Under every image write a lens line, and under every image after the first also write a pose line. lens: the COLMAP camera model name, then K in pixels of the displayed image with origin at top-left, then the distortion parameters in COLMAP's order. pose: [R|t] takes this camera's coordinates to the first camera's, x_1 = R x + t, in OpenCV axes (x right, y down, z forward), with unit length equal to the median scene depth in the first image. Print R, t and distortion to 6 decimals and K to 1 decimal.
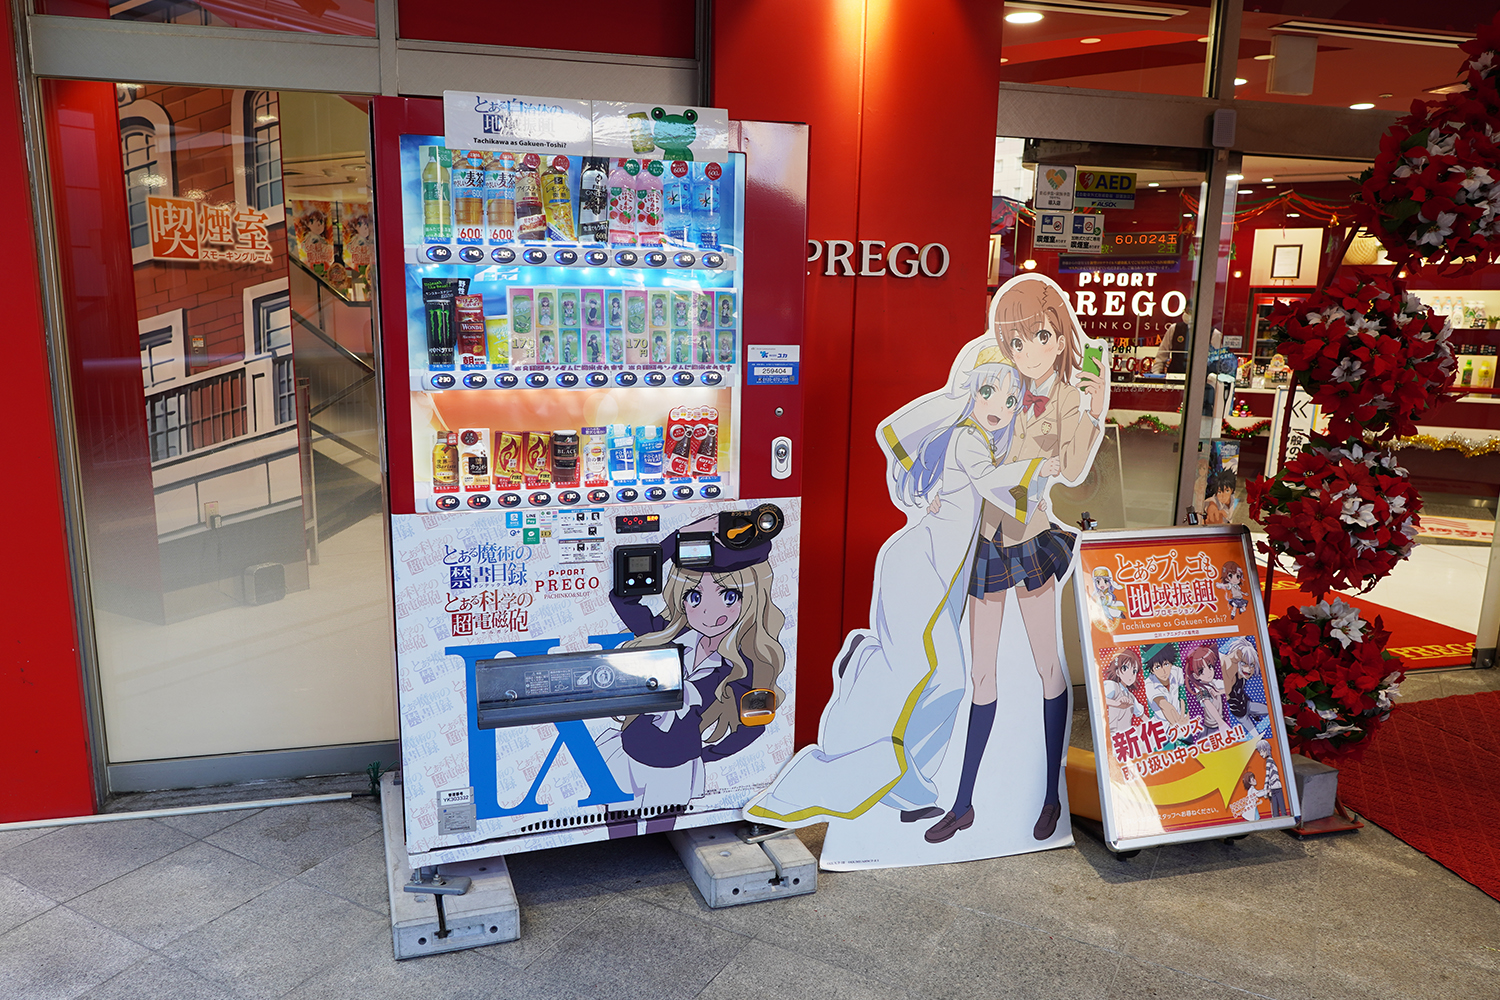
lens RADIAL K [[947.9, 0, 881.1], [0, 947.9, 495.3], [0, 0, 1]] dist [0.063582, 0.000489]
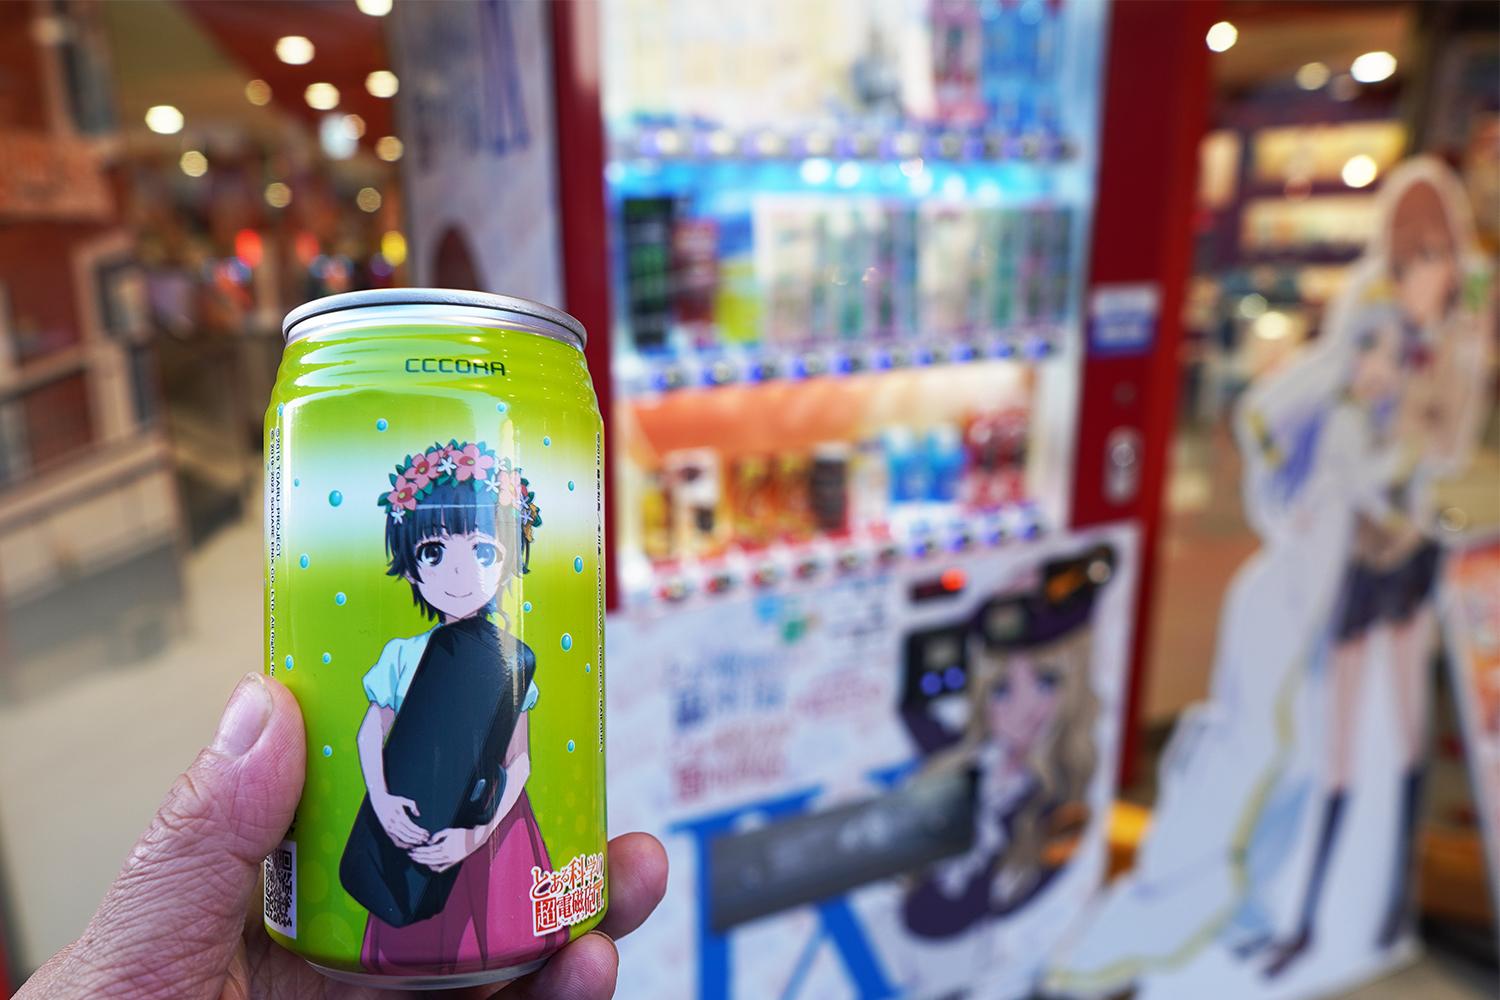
lens RADIAL K [[942.3, 0, 750.0], [0, 942.3, 500.0], [0, 0, 1]] dist [-0.002028, 0.000601]
pose [[0.992398, -0.067862, 0.102673, -0.428994], [0.061432, 0.996022, 0.064550, -0.074665], [-0.106645, -0.057751, 0.992619, 0.404121]]
